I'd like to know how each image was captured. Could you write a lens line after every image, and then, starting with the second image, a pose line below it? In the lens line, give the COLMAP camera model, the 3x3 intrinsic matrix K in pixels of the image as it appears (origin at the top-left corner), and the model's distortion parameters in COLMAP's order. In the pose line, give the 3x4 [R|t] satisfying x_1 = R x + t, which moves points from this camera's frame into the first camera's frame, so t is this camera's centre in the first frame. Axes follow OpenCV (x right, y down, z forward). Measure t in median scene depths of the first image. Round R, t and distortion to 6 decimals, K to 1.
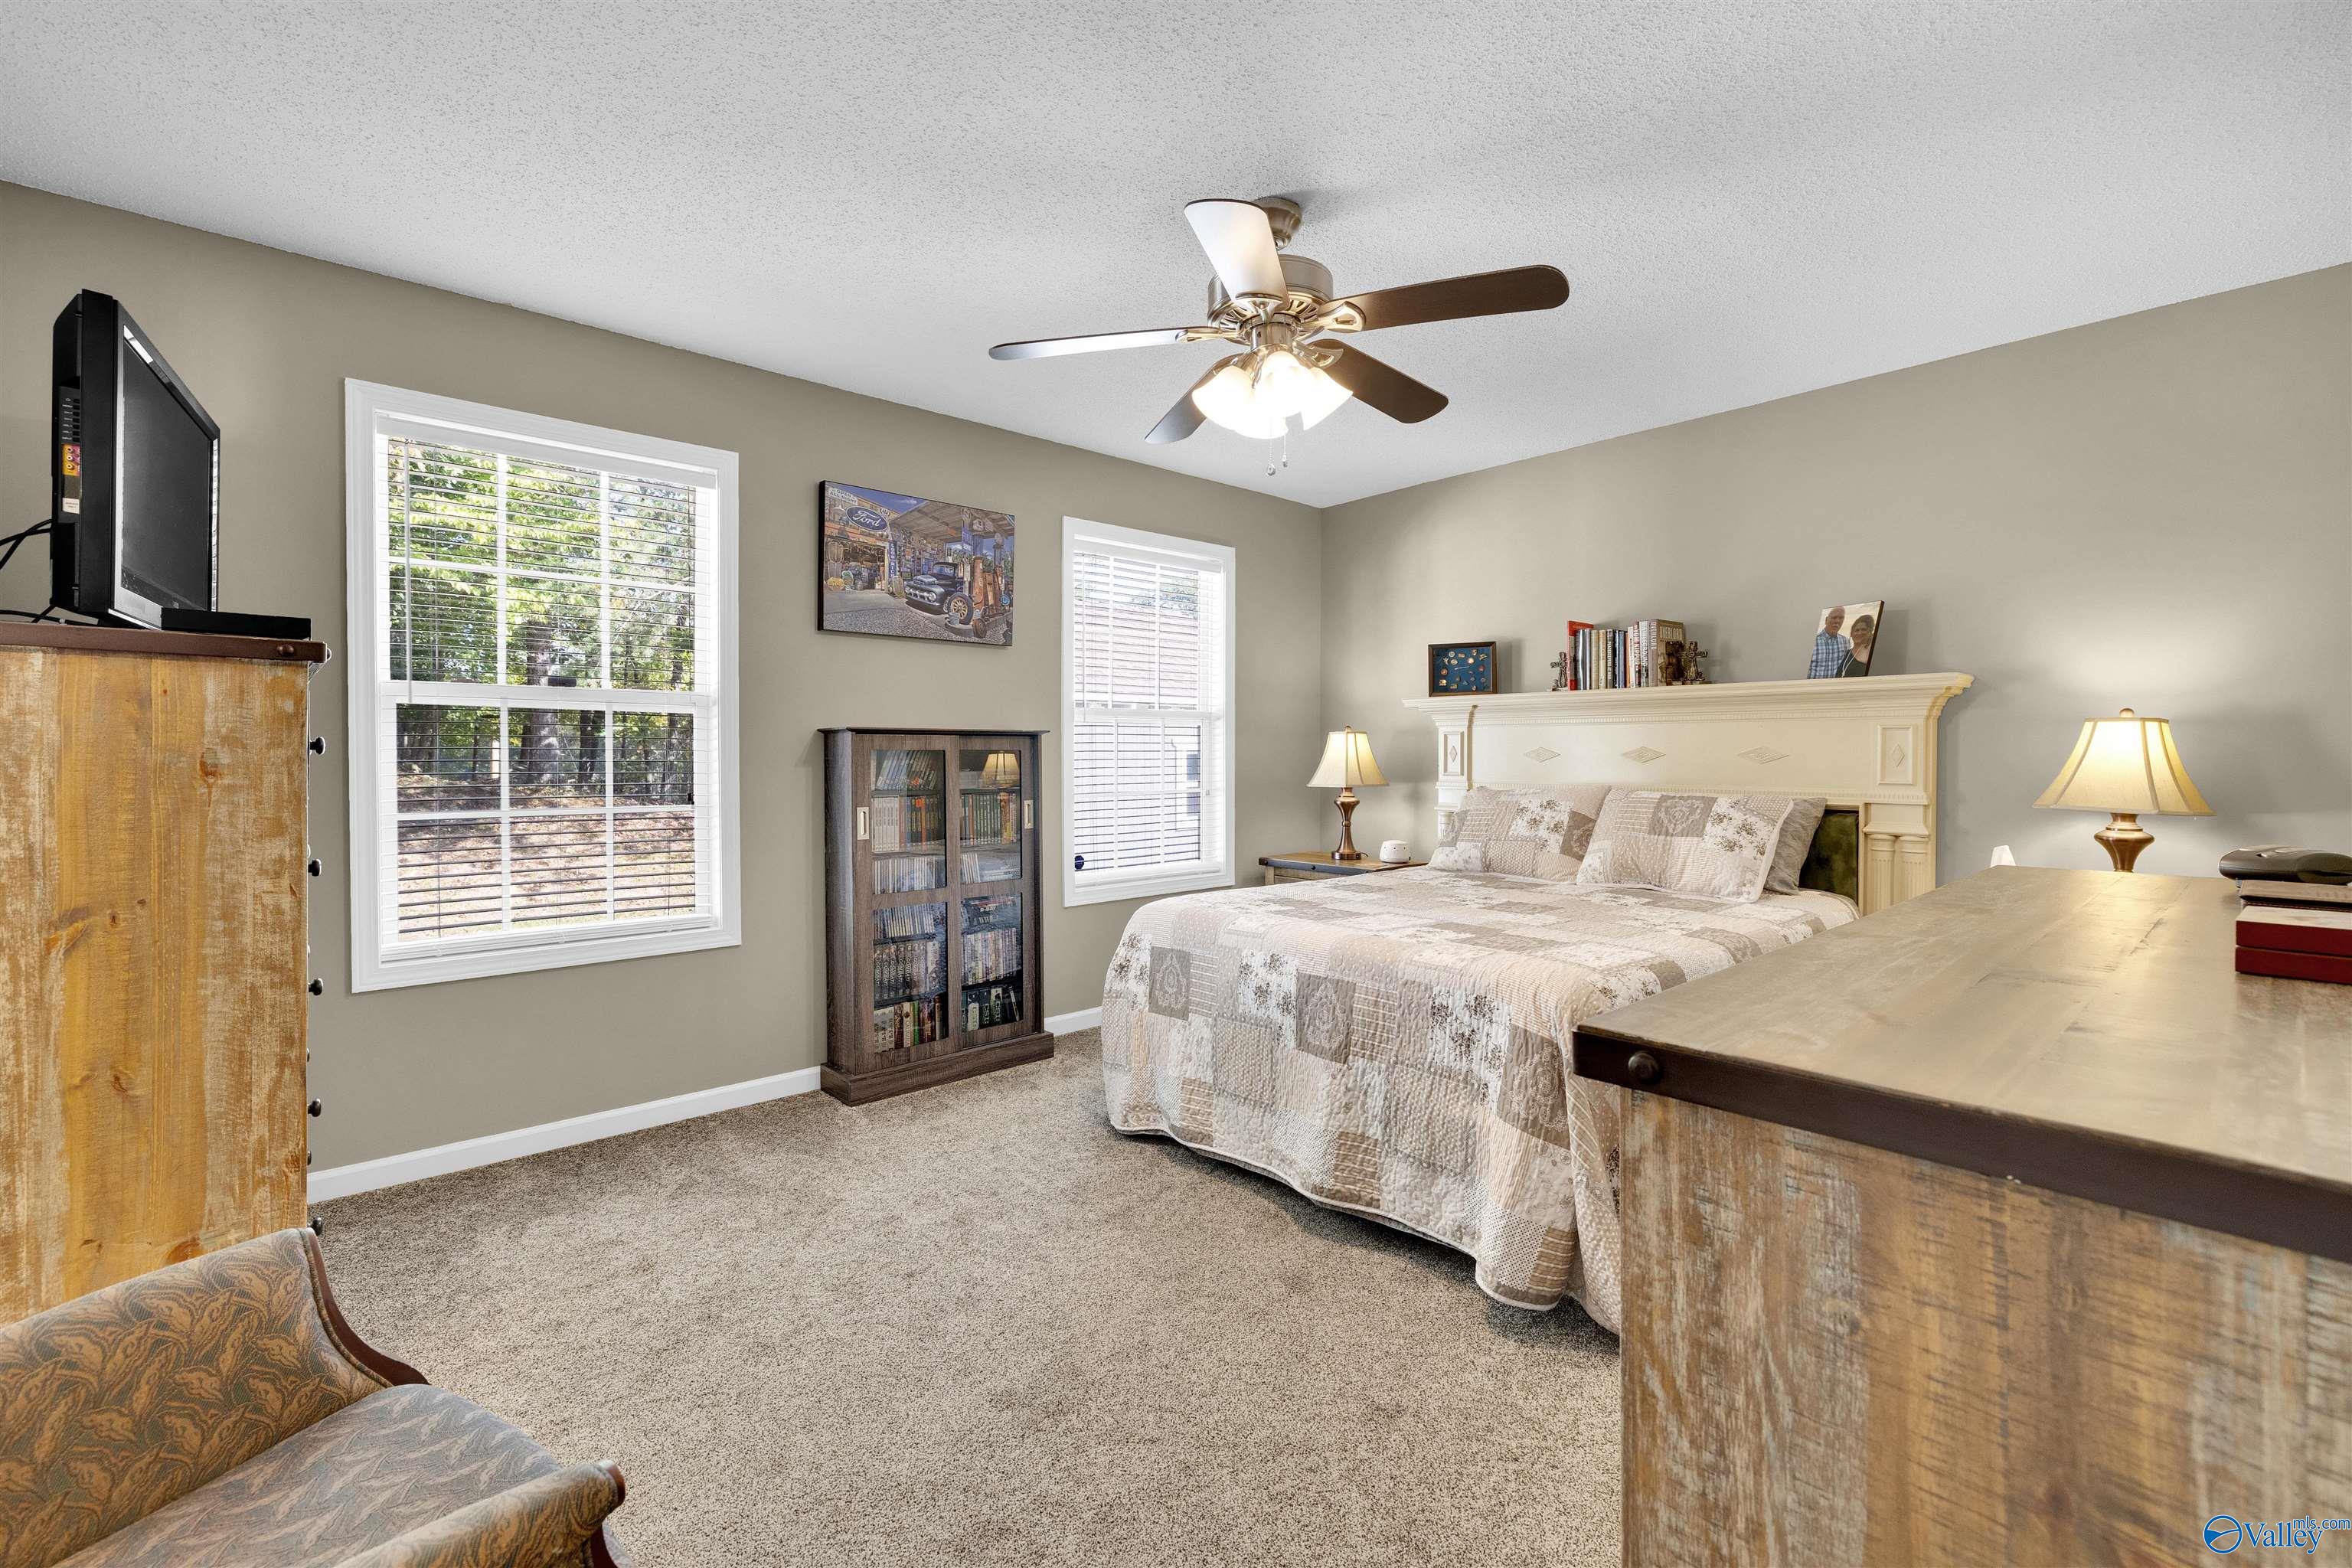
lens RADIAL K [[1008.8, 0, 1180.2], [0, 1008.8, 772.2], [0, 0, 1]] dist [0.005230, -0.000148]
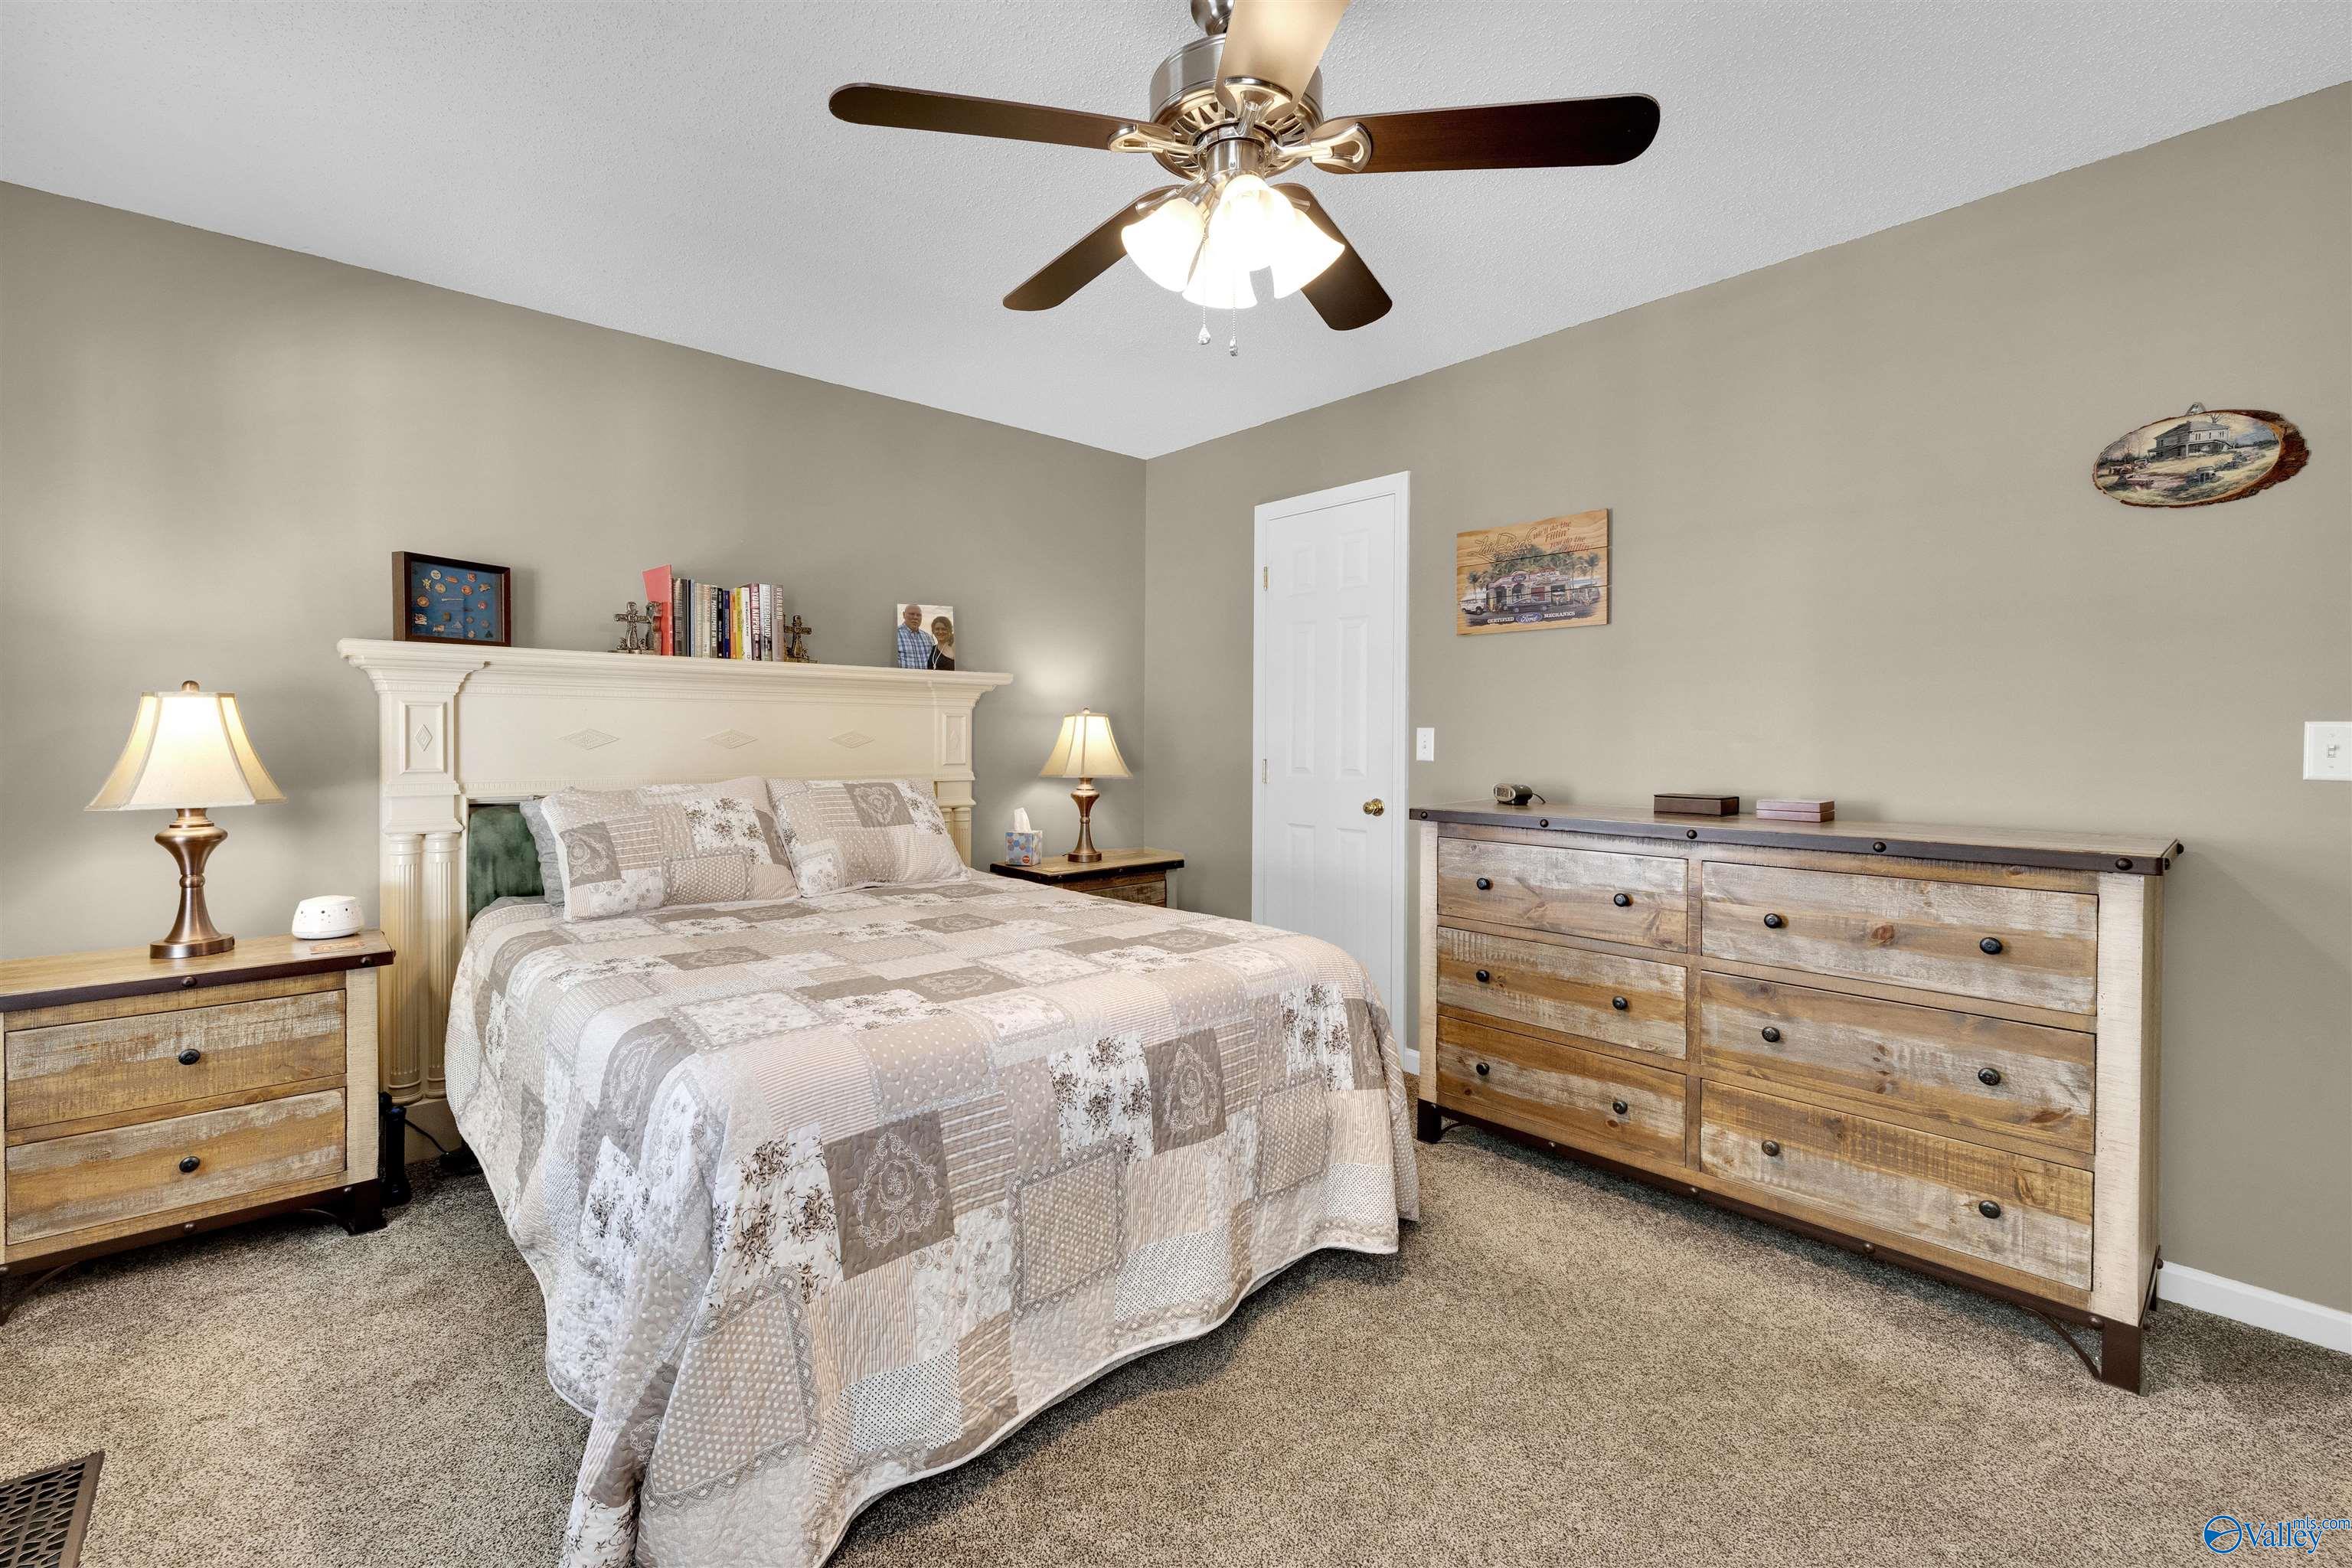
lens RADIAL K [[1008.8, 0, 1157.0], [0, 1008.8, 738.0], [0, 0, 1]] dist [0.005230, -0.000148]
pose [[-0.004805, -0.004261, 0.999979, -0.510426], [0.013528, 0.999899, 0.004326, -0.021873], [-0.999897, 0.013549, -0.004747, 0.843270]]
